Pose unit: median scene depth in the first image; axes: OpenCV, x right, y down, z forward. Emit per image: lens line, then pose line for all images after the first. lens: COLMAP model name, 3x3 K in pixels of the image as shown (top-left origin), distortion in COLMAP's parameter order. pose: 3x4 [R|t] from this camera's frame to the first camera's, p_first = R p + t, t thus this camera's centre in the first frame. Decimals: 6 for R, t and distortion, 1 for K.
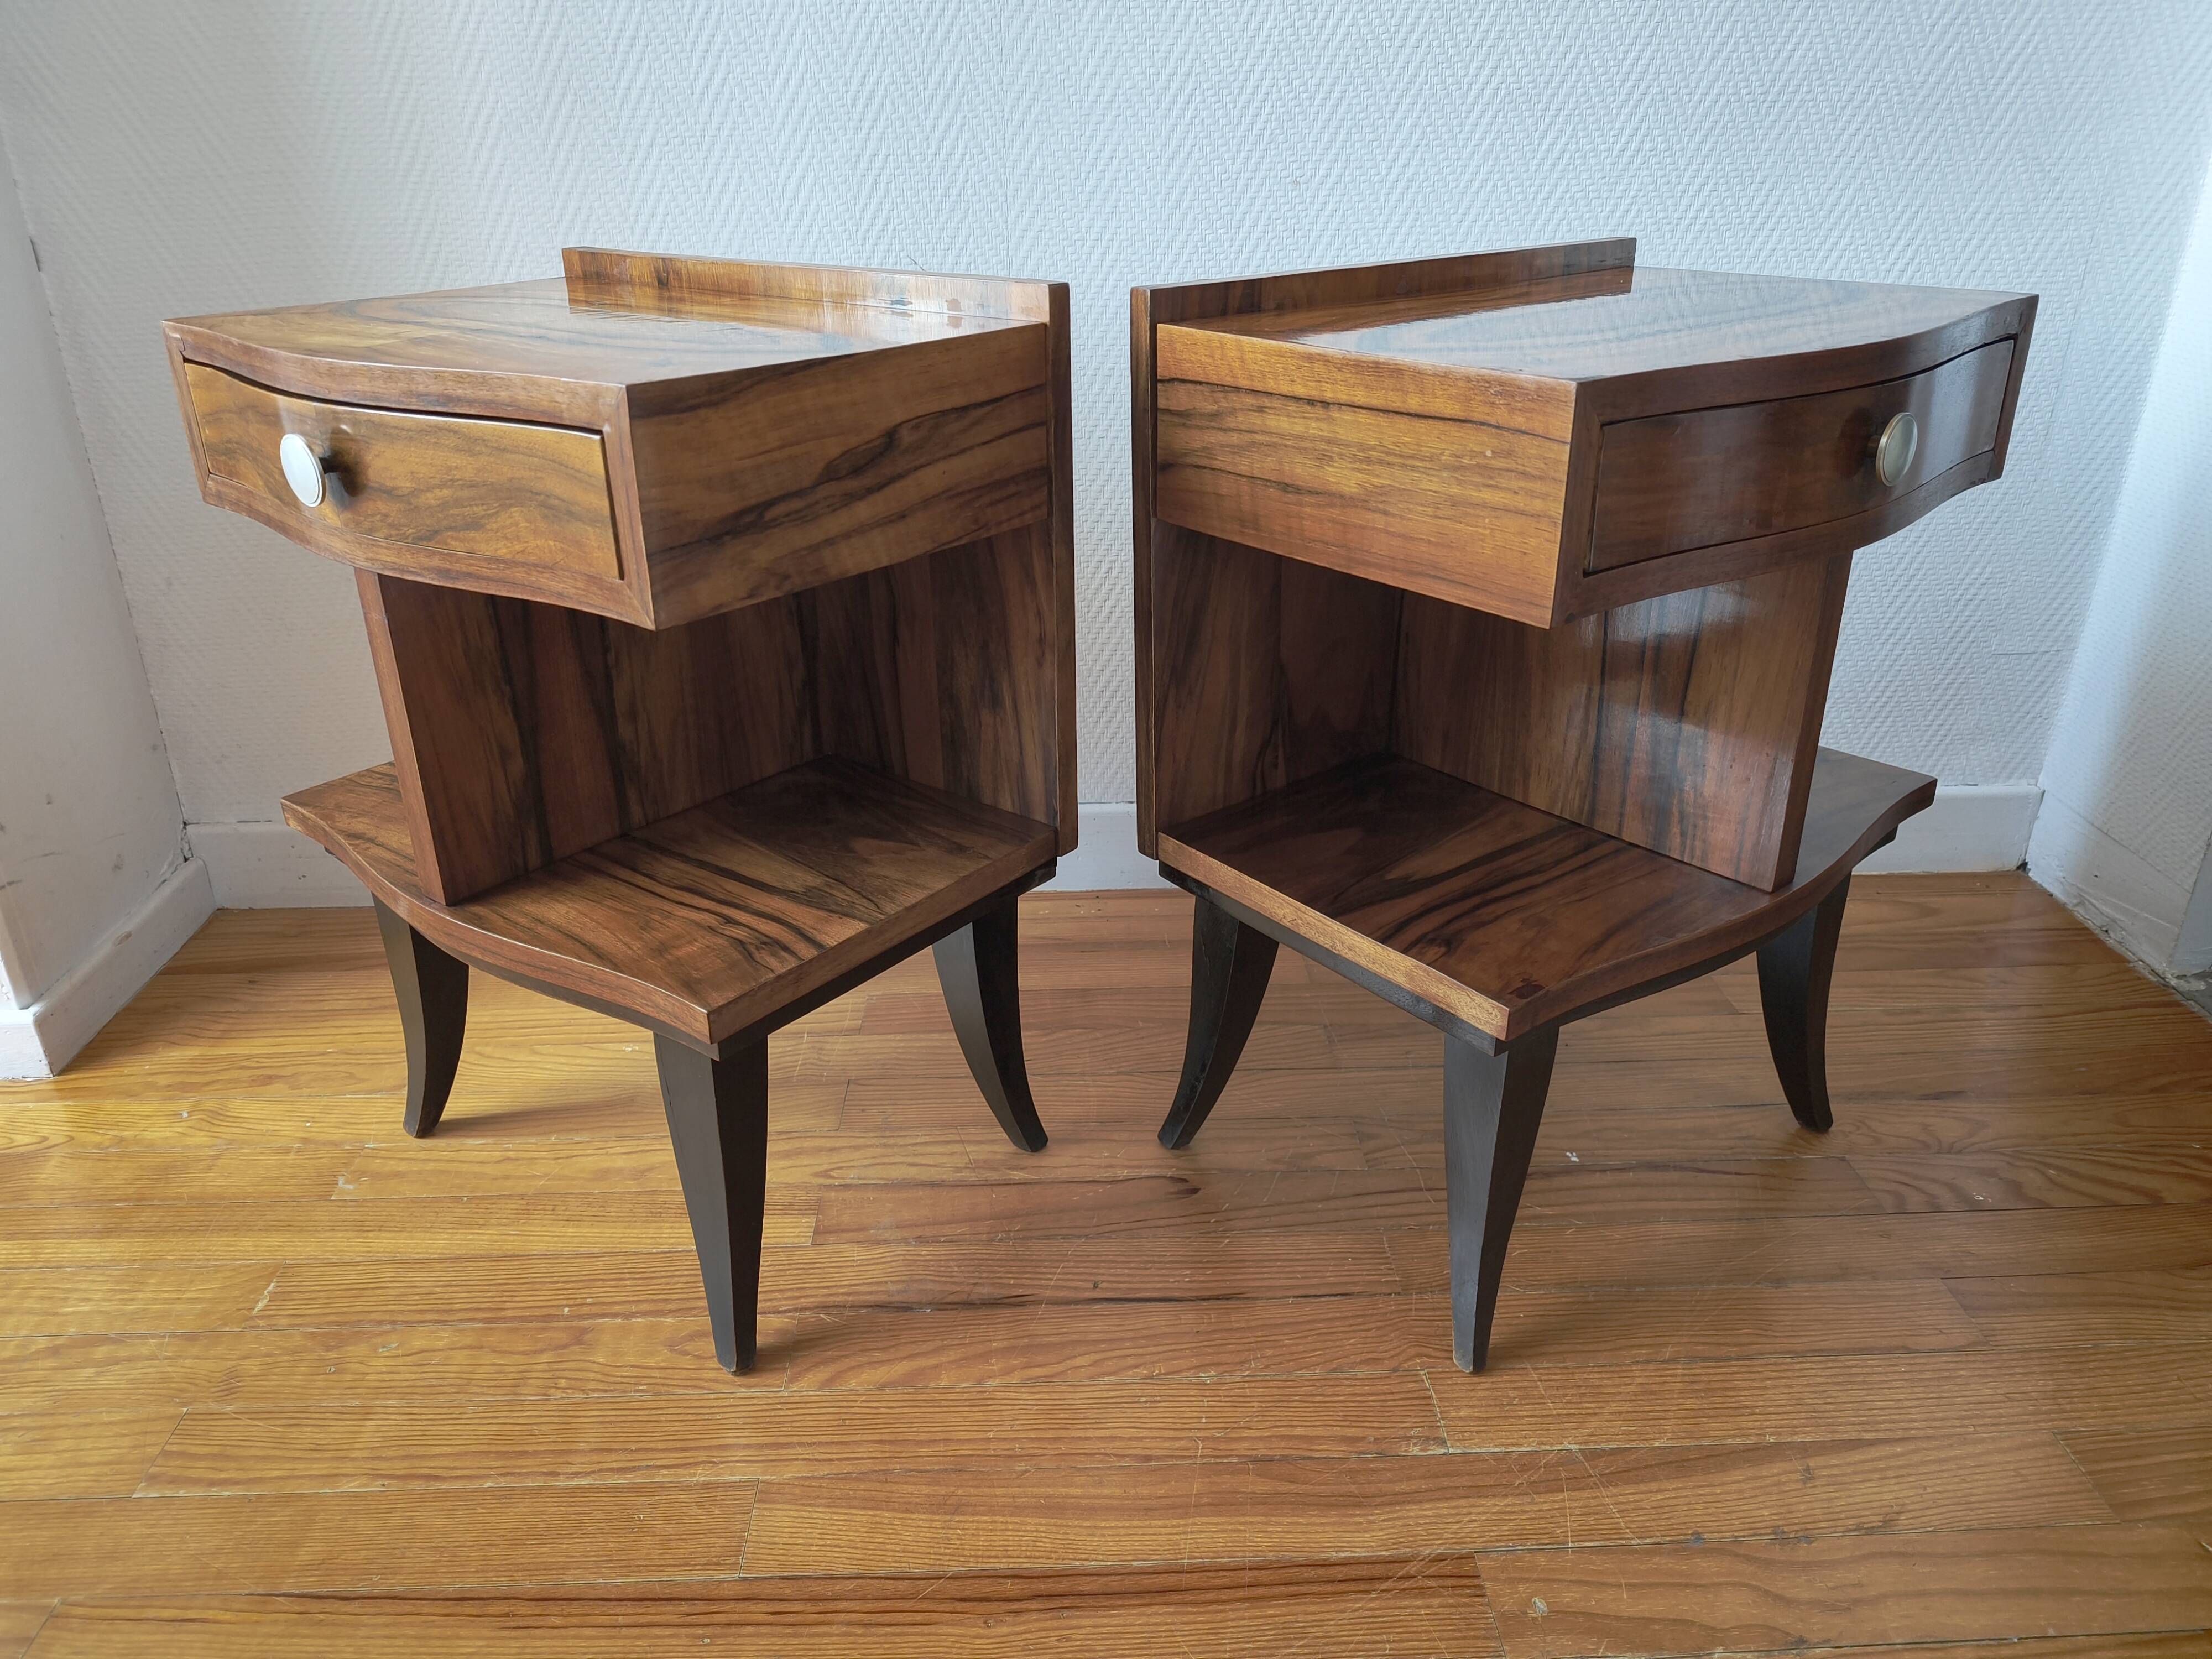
lens RADIAL K [[1546.4, 0, 1108.3], [0, 1546.4, 811.4], [0, 0, 1]] dist [0.001521, -0.018774]
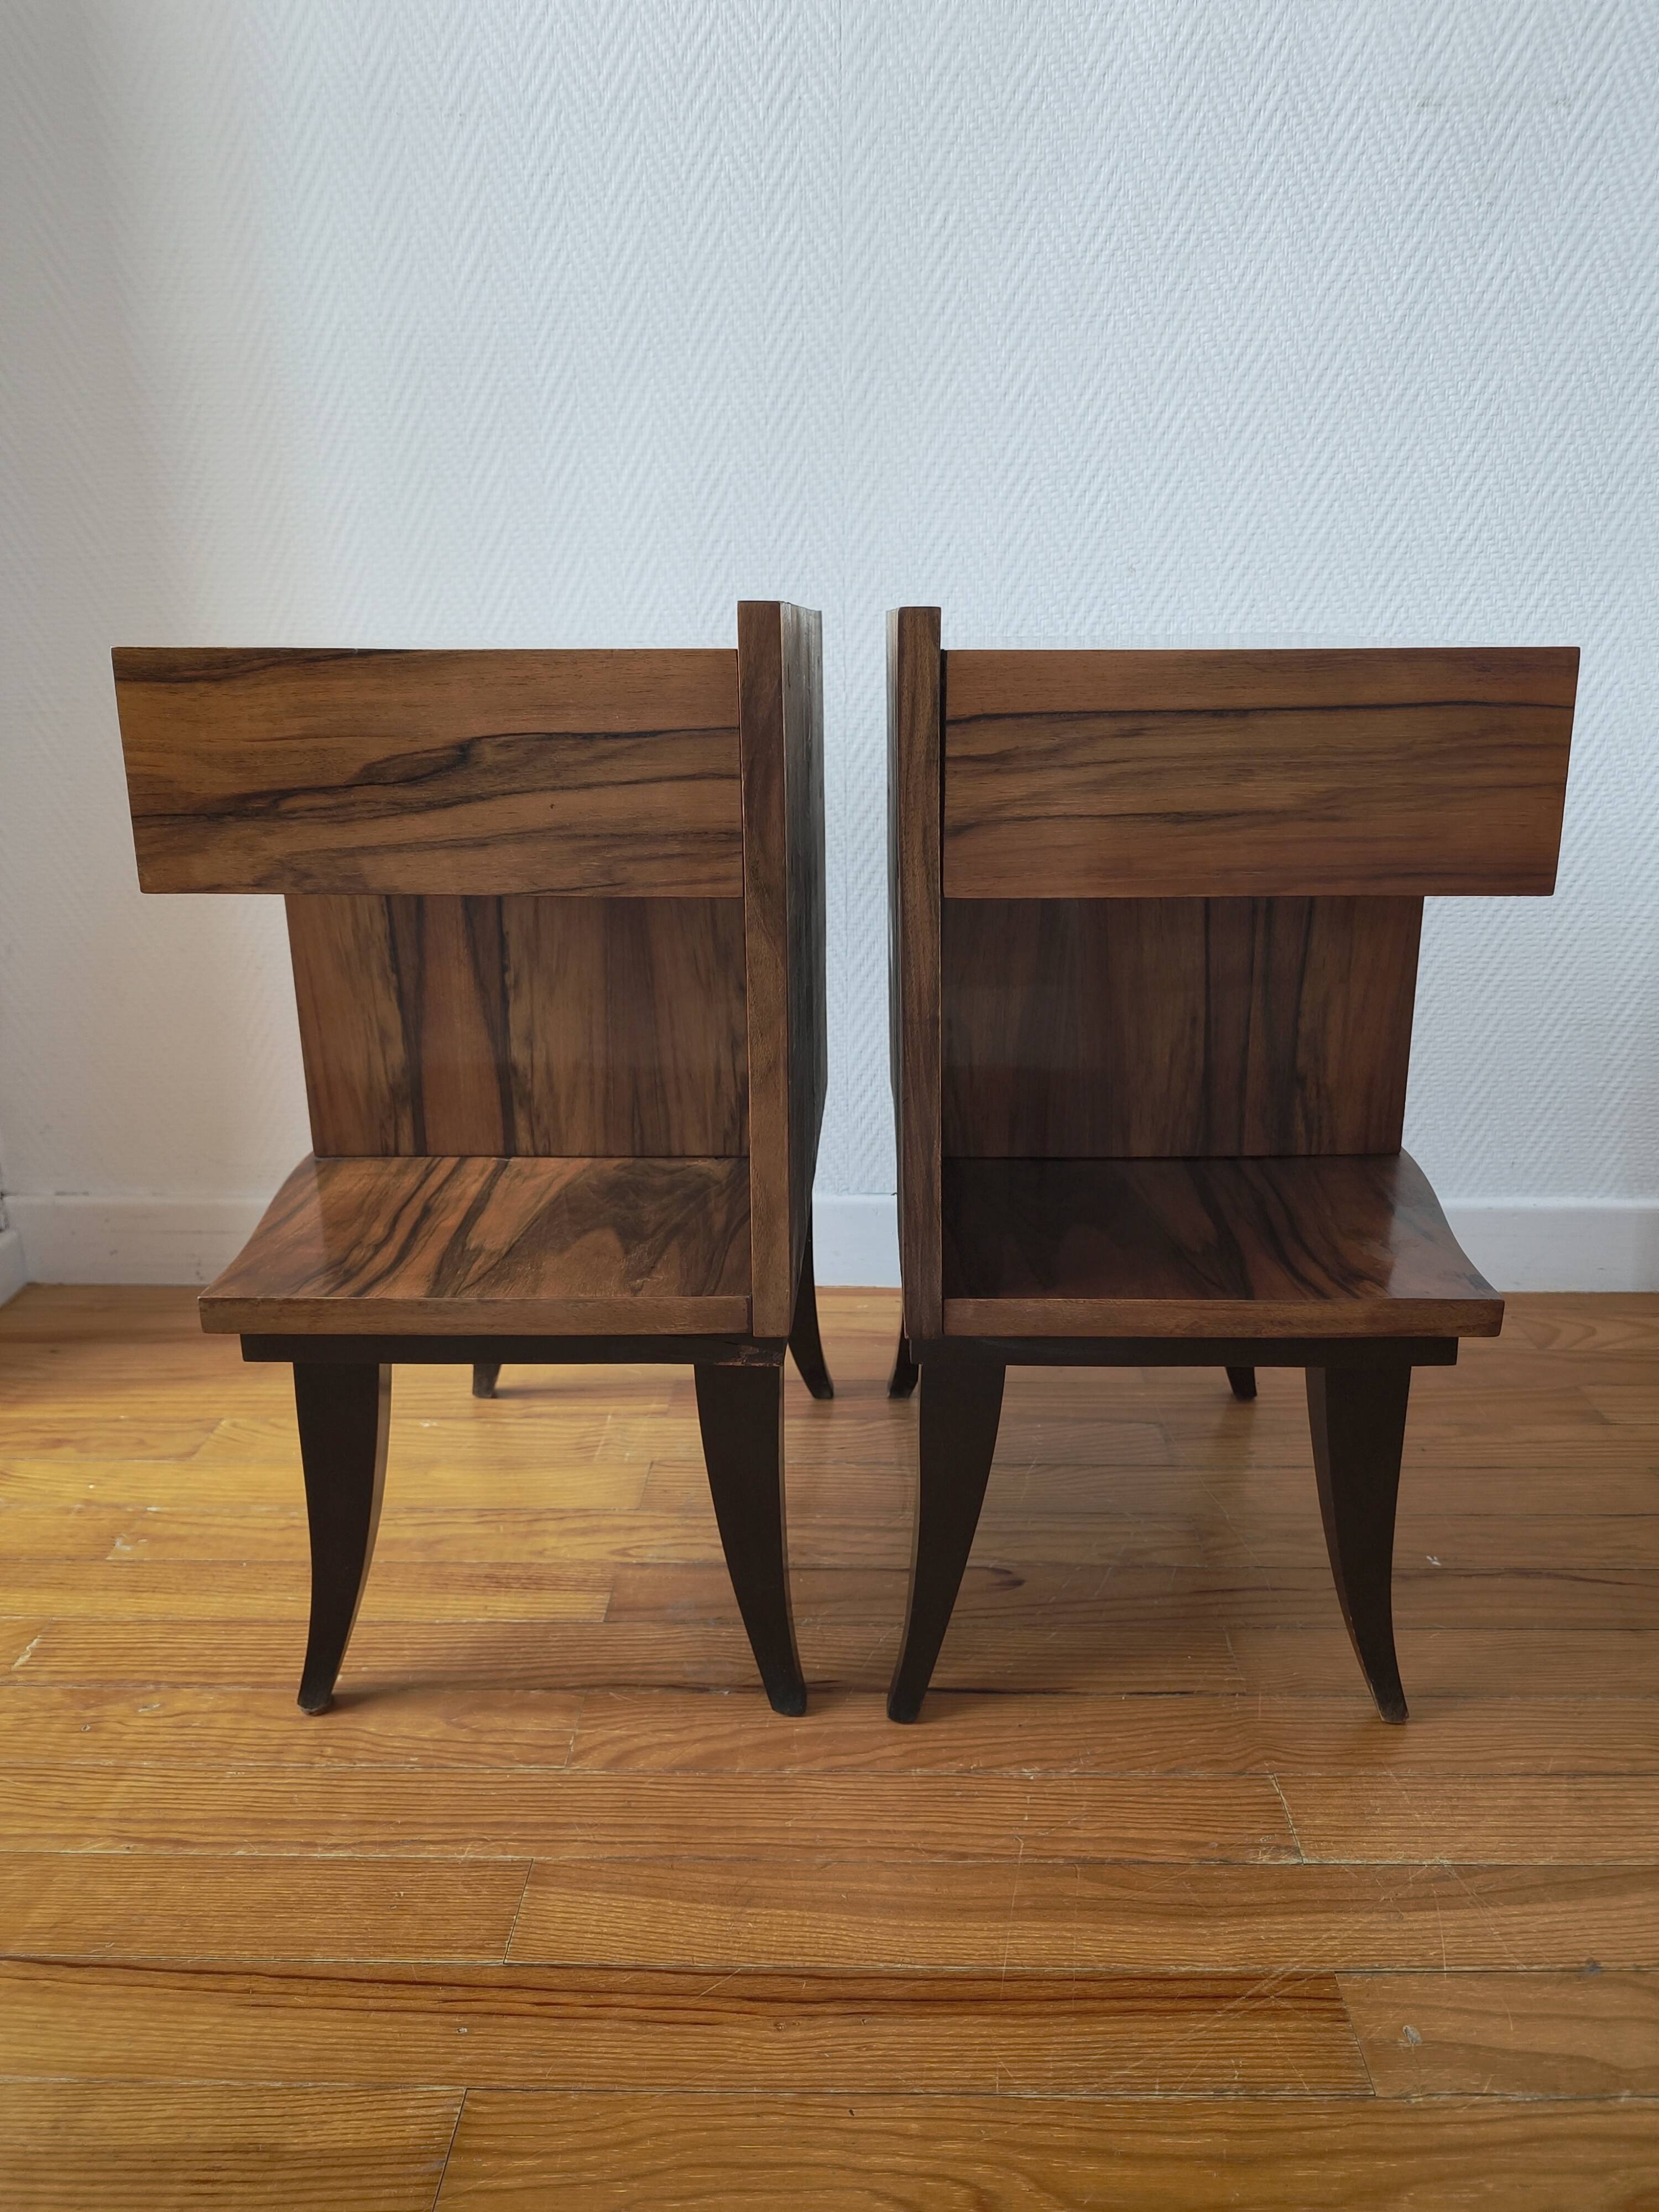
lens RADIAL K [[1546.4, 0, 861.8], [0, 1546.4, 1100.0], [0, 0, 1]] dist [0.001521, -0.018774]
pose [[0.998637, 0.019020, -0.048612, 0.001561], [-0.025063, 0.991601, -0.126887, 0.079011], [0.045790, 0.127932, 0.990725, 0.042796]]
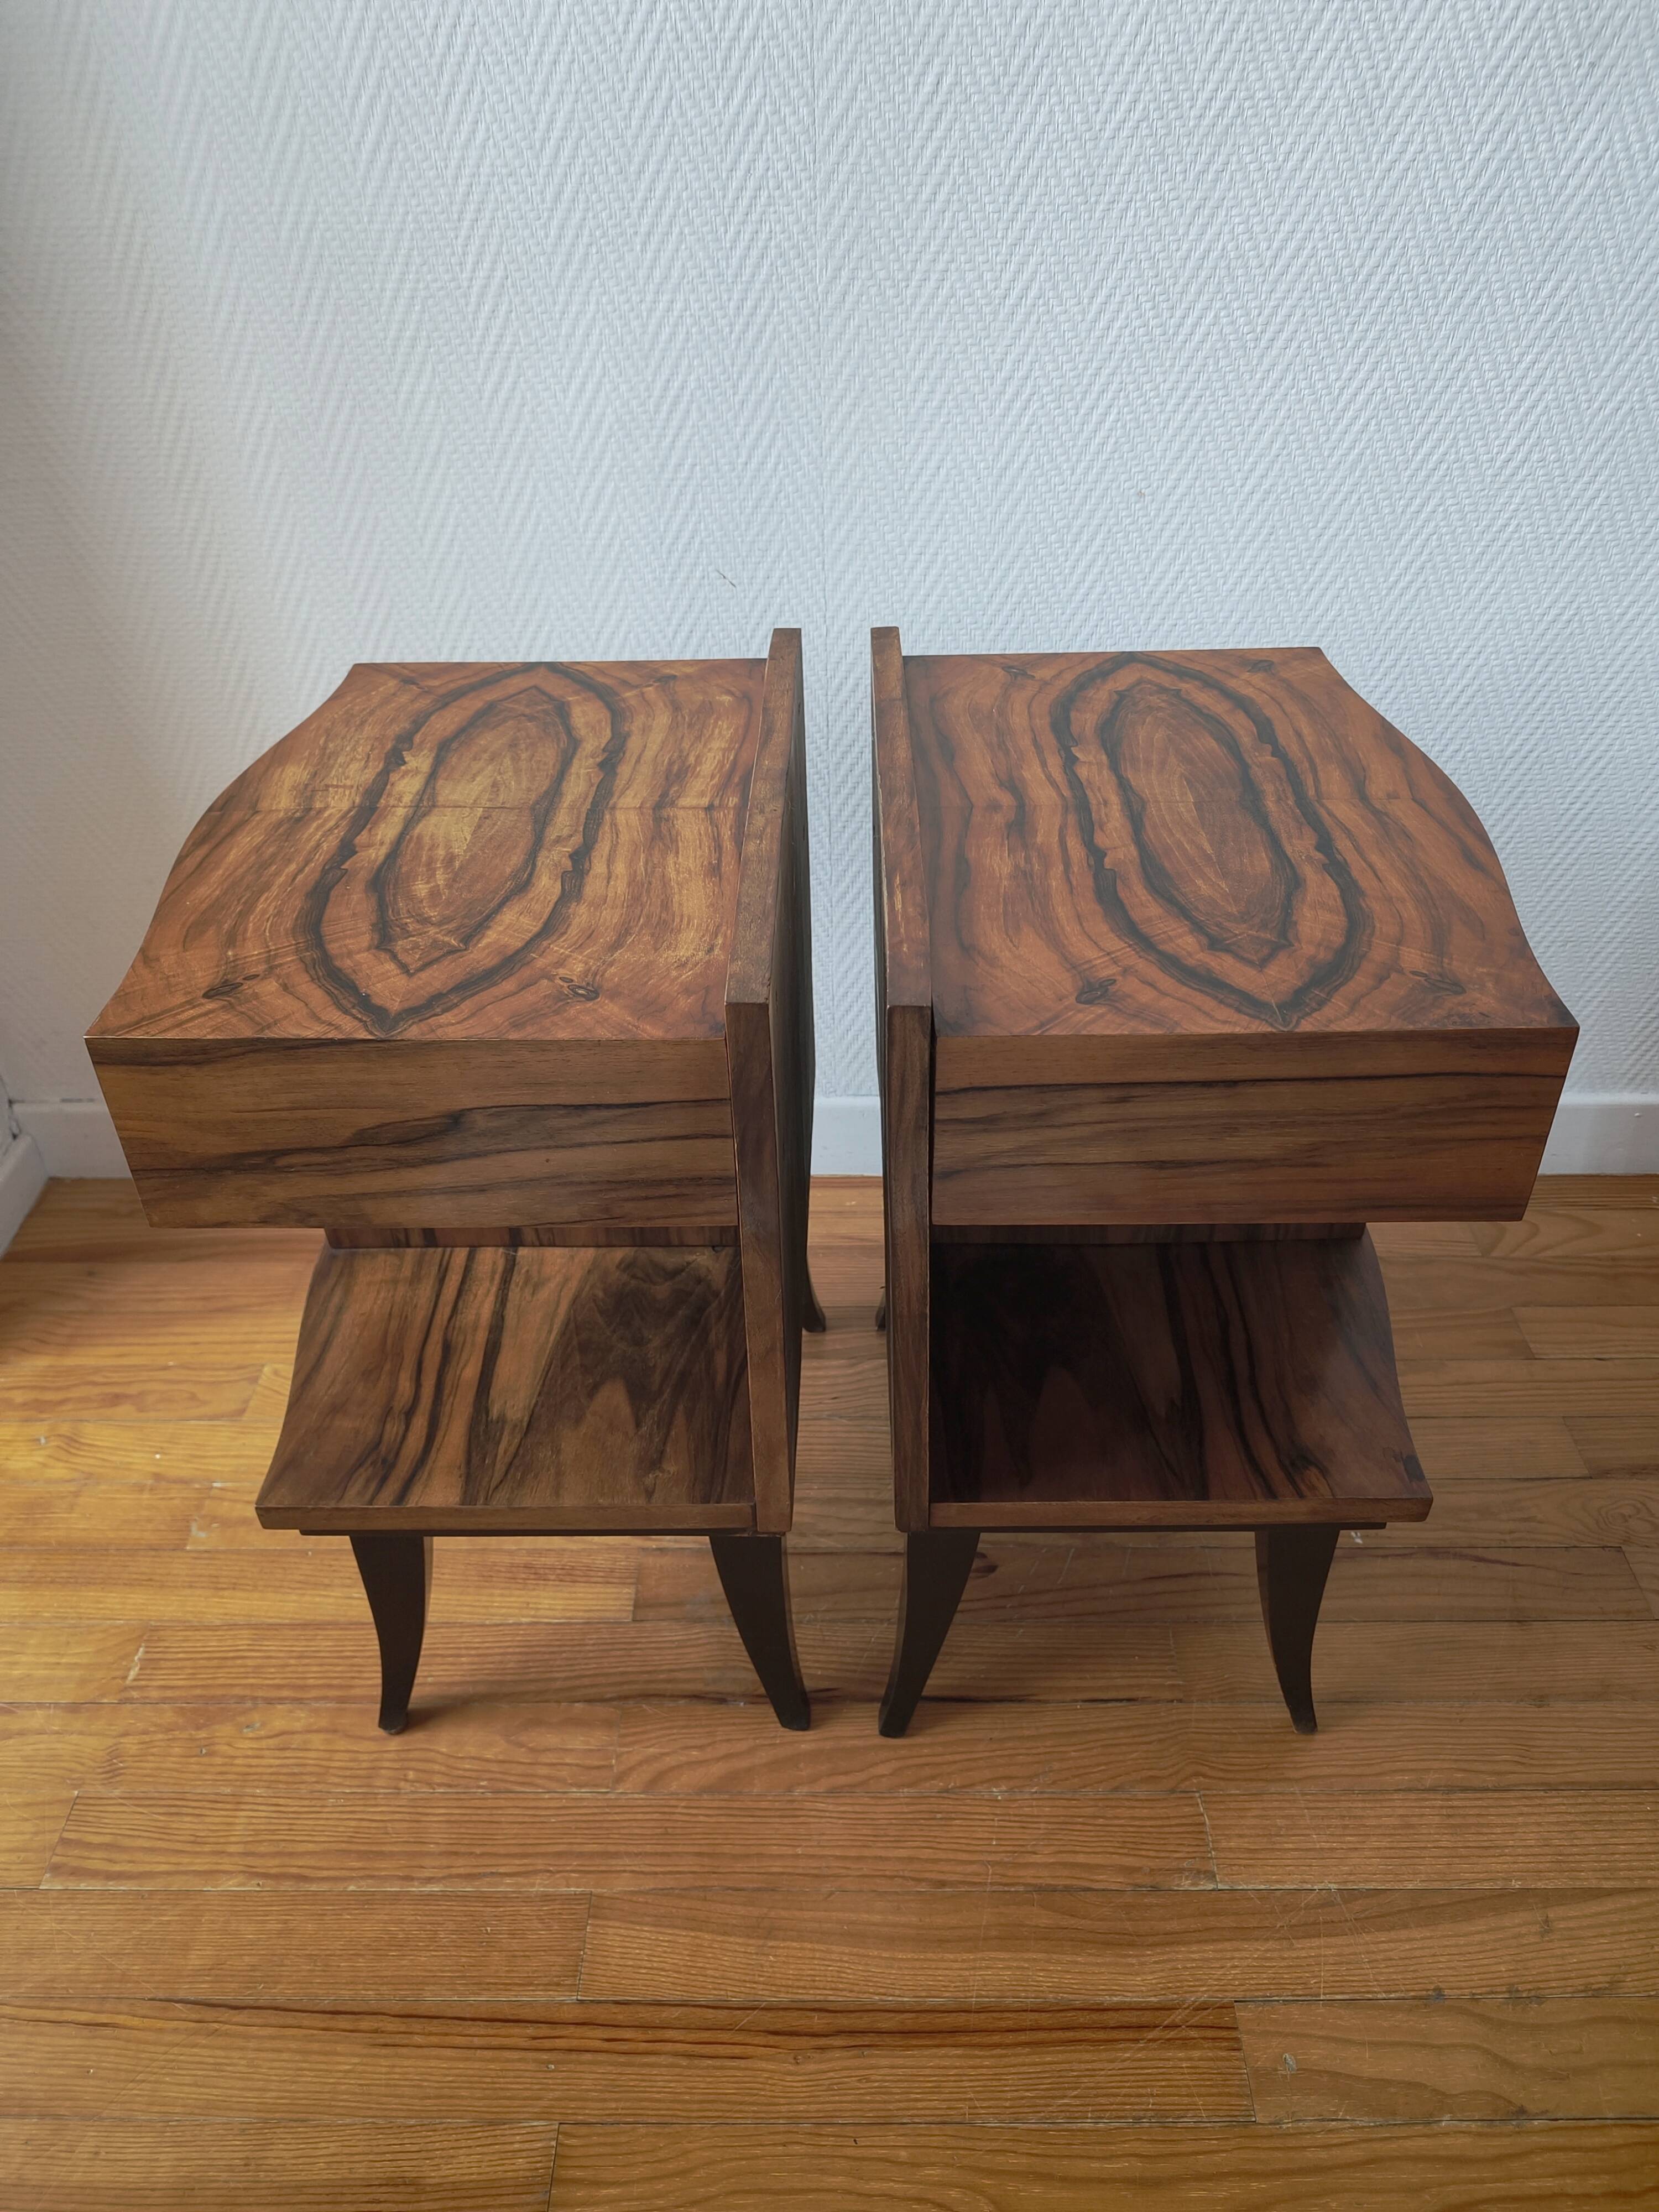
lens RADIAL K [[1546.4, 0, 857.3], [0, 1546.4, 1108.6], [0, 0, 1]] dist [0.001521, -0.018774]
pose [[0.999245, 0.022406, -0.031740, -0.009721], [-0.015150, 0.976991, 0.212743, -0.281527], [0.035776, -0.212102, 0.976593, 0.031849]]
